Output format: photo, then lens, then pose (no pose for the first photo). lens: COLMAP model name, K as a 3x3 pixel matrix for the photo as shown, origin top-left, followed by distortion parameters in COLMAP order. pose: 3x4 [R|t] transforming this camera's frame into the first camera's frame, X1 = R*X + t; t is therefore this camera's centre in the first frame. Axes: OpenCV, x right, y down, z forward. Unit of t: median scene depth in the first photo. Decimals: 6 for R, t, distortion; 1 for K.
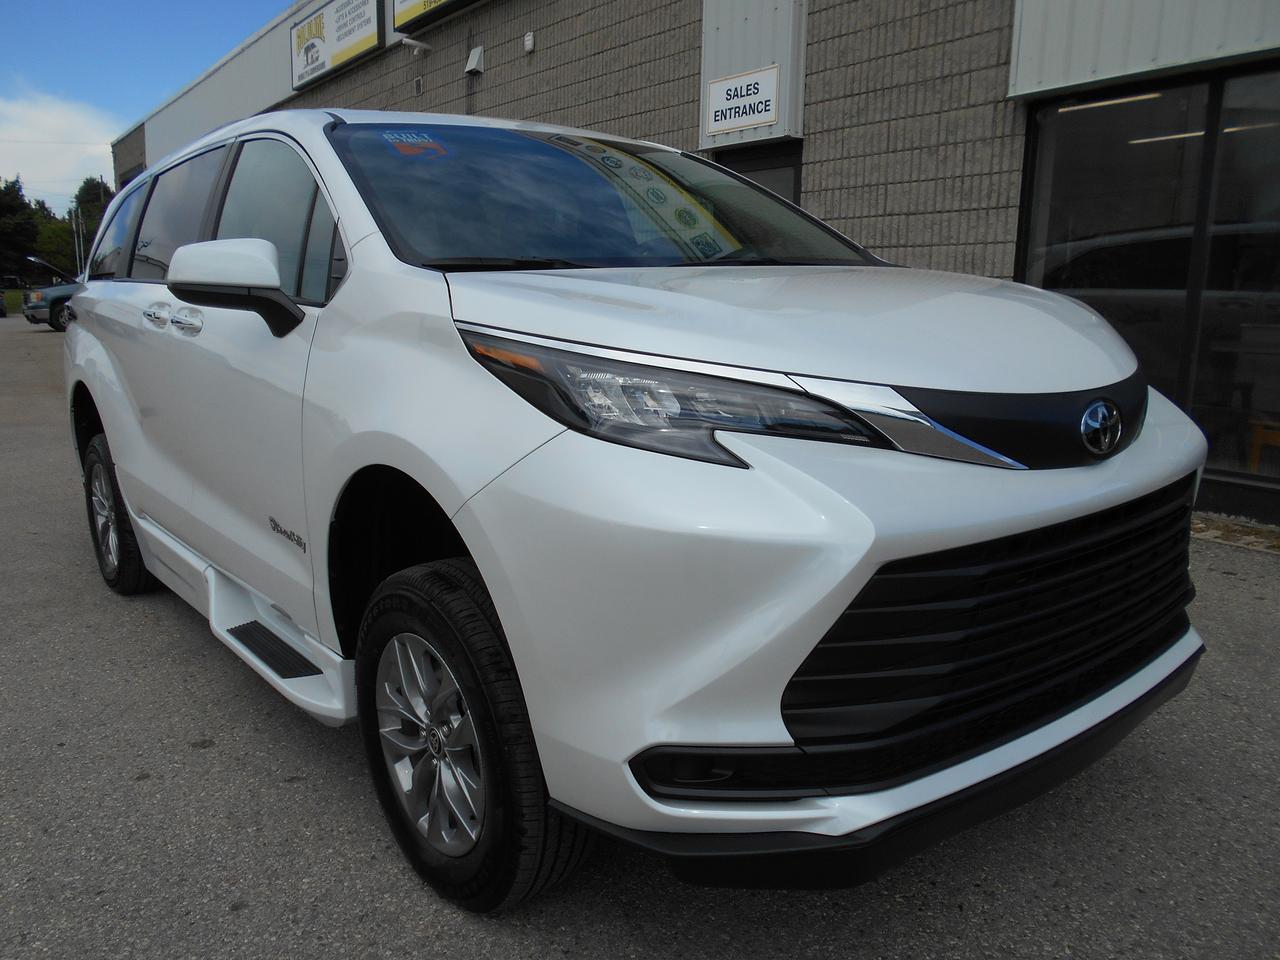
lens RADIAL K [[1003.9, 0, 648.3], [0, 1003.9, 504.2], [0, 0, 1]] dist [0.073002, -0.104732]
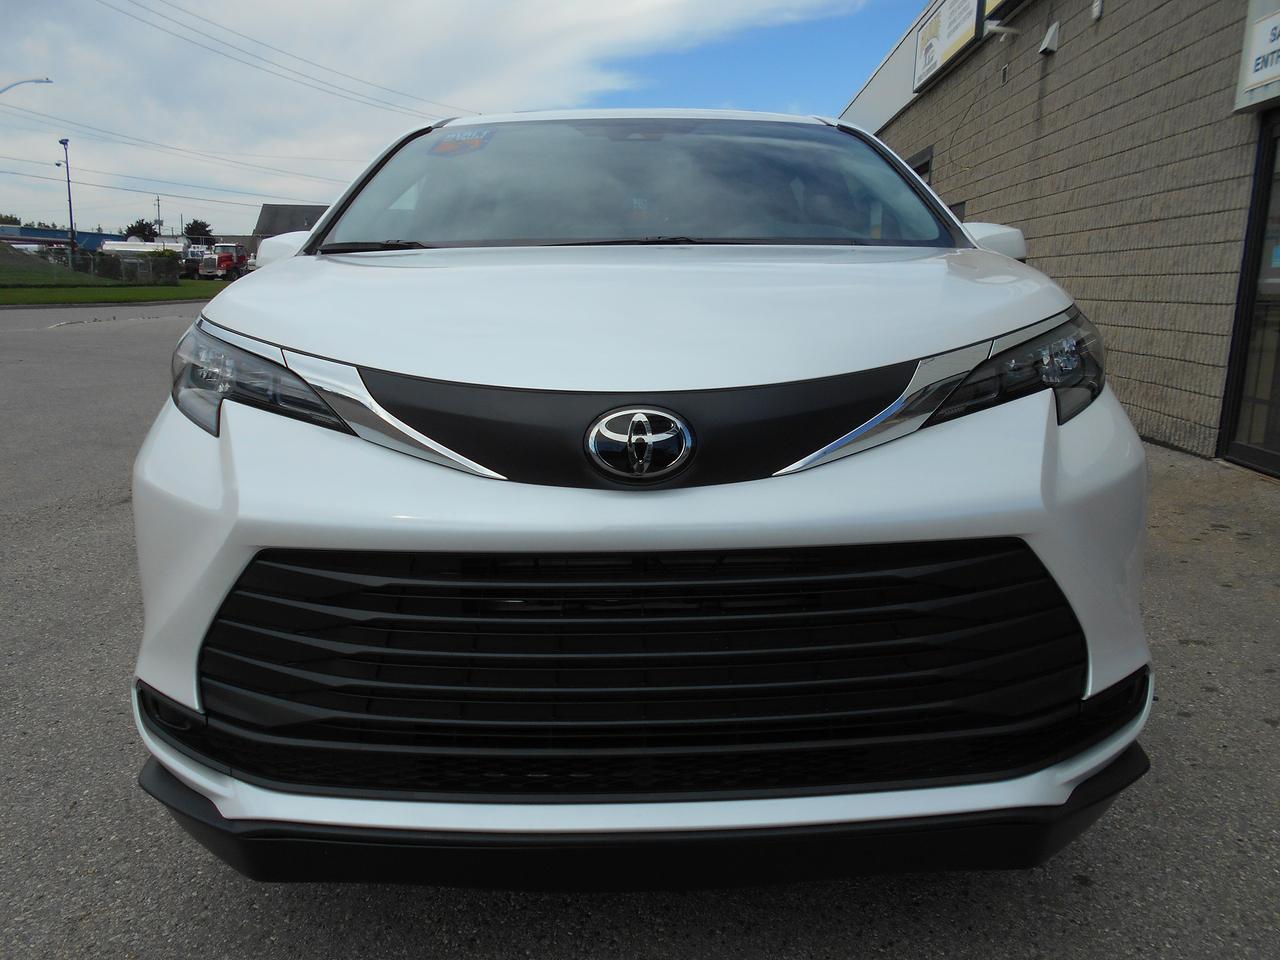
lens RADIAL K [[1015.1, 0, 628.9], [0, 1015.1, 498.7], [0, 0, 1]] dist [-0.033325, 0.057698]
pose [[0.770620, 0.136905, -0.622416, 0.274119], [-0.140122, 0.989152, 0.044086, -0.019670], [0.621700, 0.053241, 0.781444, 0.119744]]
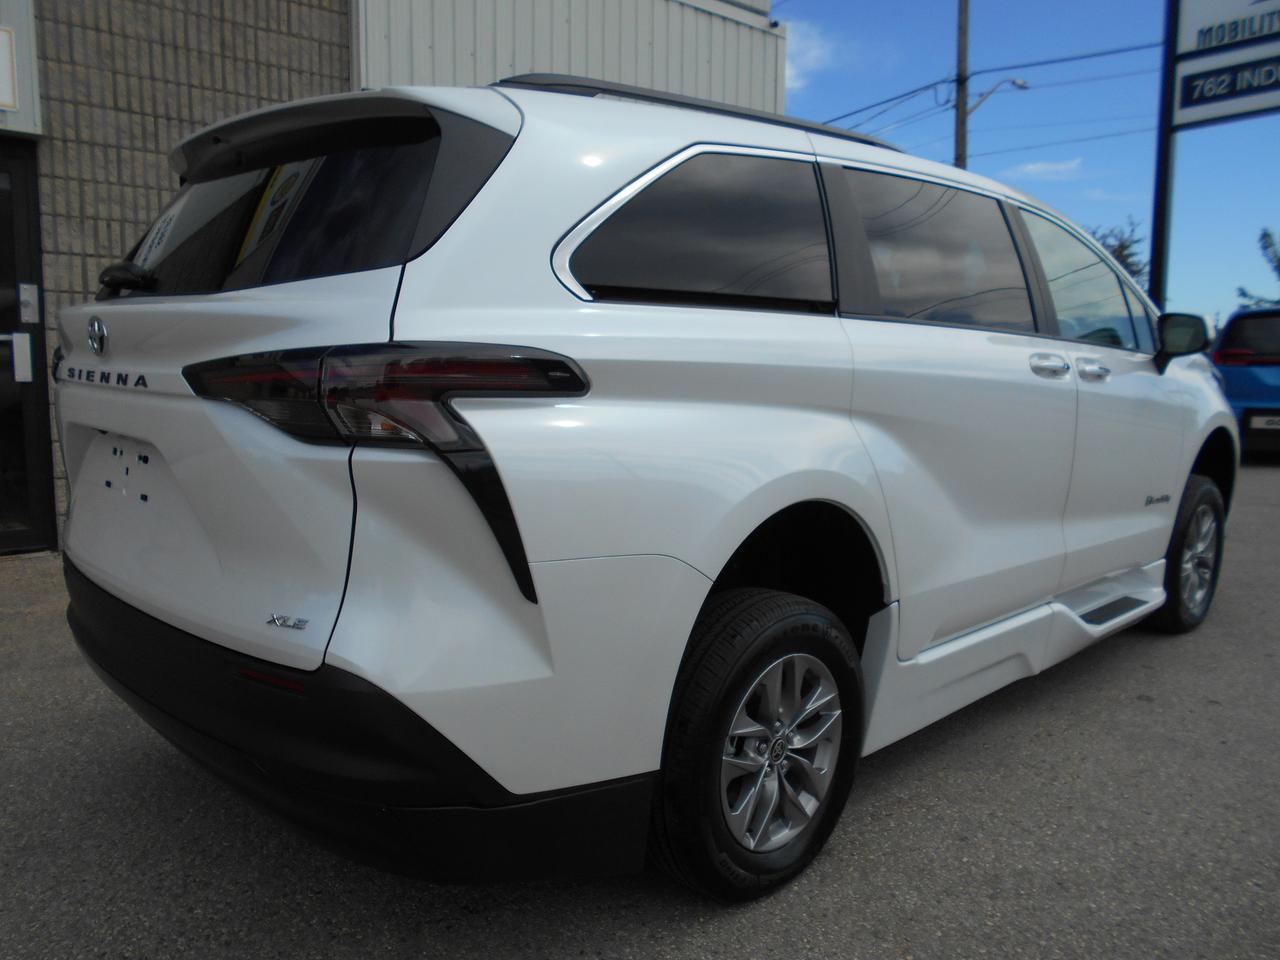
lens RADIAL K [[1015.1, 0, 628.9], [0, 1015.1, 498.7], [0, 0, 1]] dist [-0.033325, 0.057698]
pose [[-0.090661, -0.138822, 0.986159, -0.733913], [0.202476, 0.966985, 0.154737, -0.152190], [-0.975082, 0.213702, -0.059560, 0.765913]]
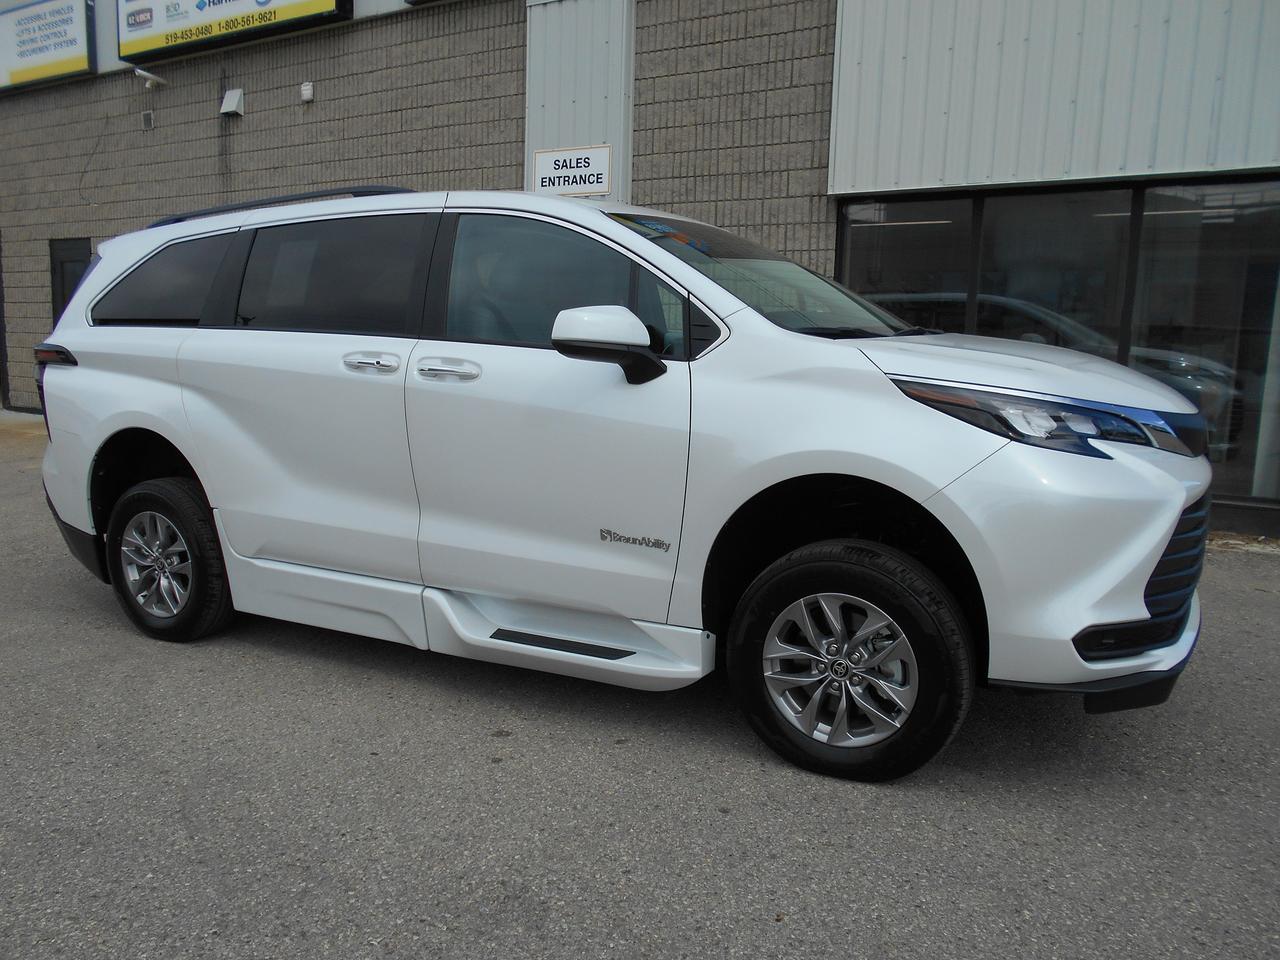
lens RADIAL K [[1015.5, 0, 649.4], [0, 1015.5, 506.0], [0, 0, 1]] dist [-0.027203, 0.033869]
pose [[0.919587, -0.052227, 0.389400, -0.335868], [0.066229, 0.997548, -0.022611, 0.007471], [-0.387264, 0.046582, 0.920791, -0.068793]]
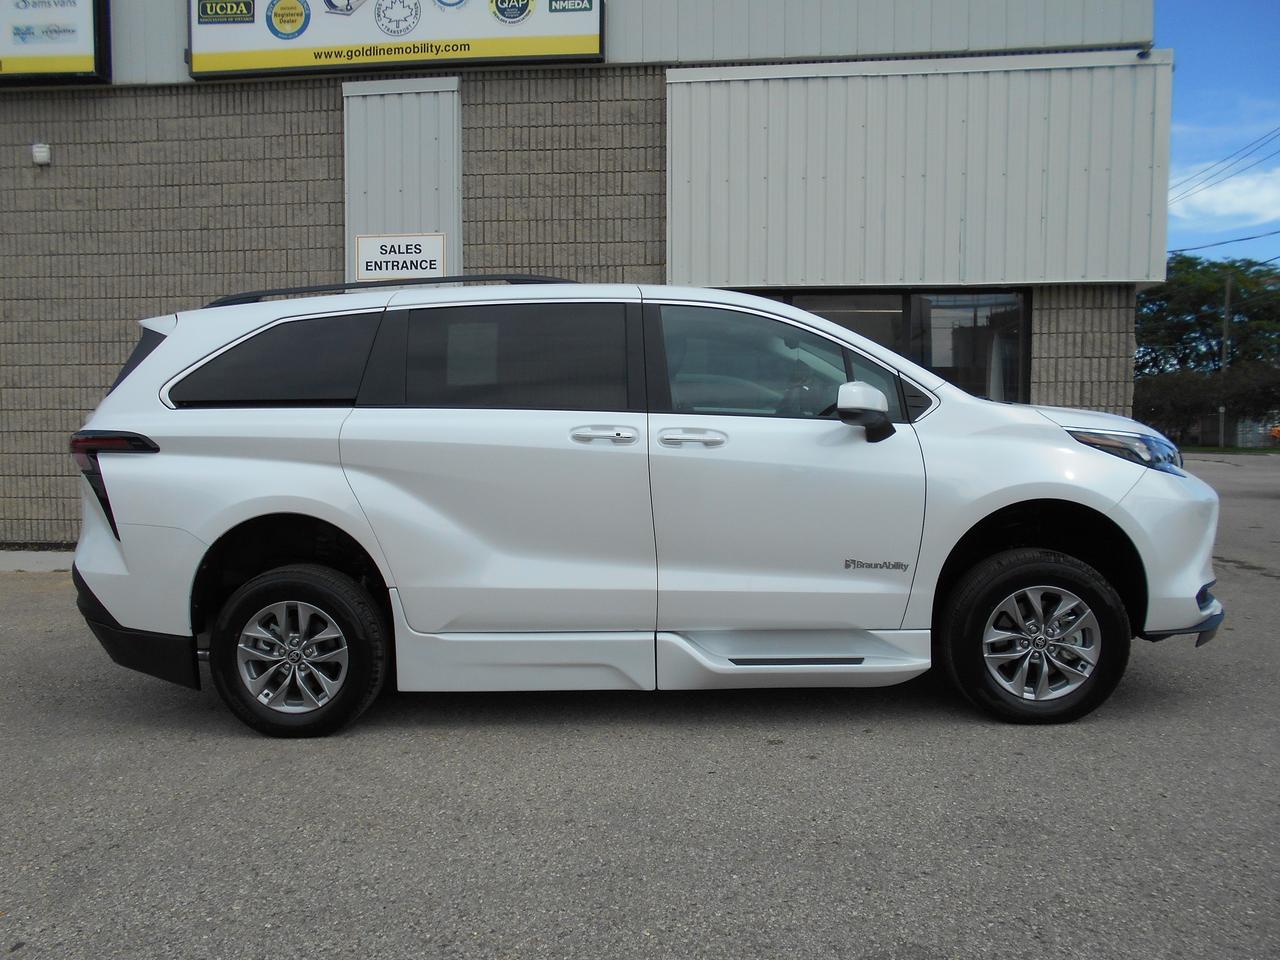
lens RADIAL K [[1028.3, 0, 653.3], [0, 1028.3, 475.4], [0, 0, 1]] dist [-0.046884, 0.058088]
pose [[0.650906, -0.051392, 0.757417, -0.724457], [0.165229, 0.983379, -0.075270, -0.017828], [-0.740959, 0.174141, 0.648579, 0.078789]]
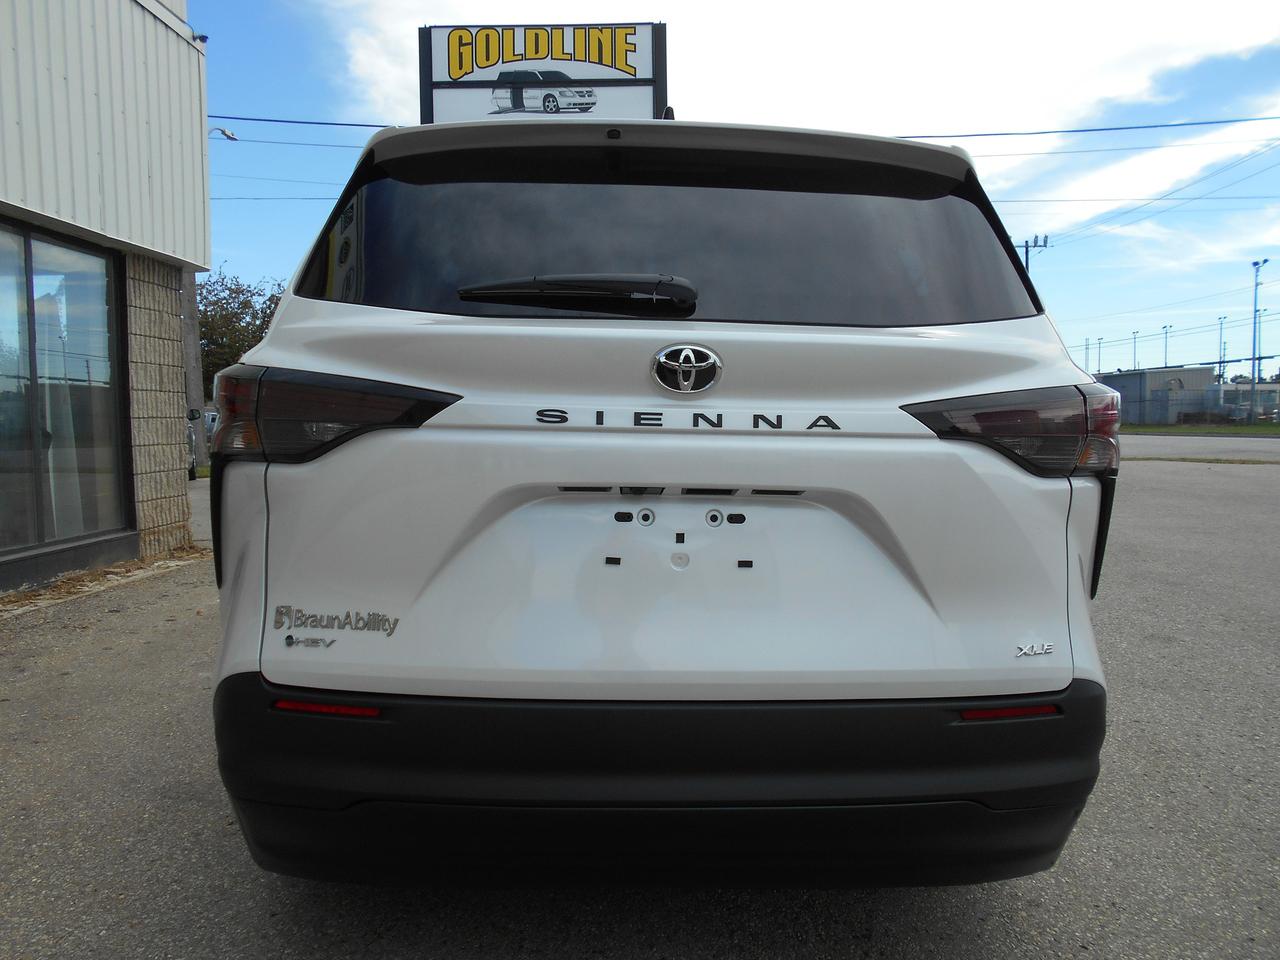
lens RADIAL K [[1011.6, 0, 638.6], [0, 1011.6, 493.7], [0, 0, 1]] dist [-0.019470, 0.057497]
pose [[-0.814752, -0.051006, 0.577562, -0.524654], [0.118156, 0.960614, 0.251515, -0.226044], [-0.567643, 0.273165, -0.776636, 1.133619]]
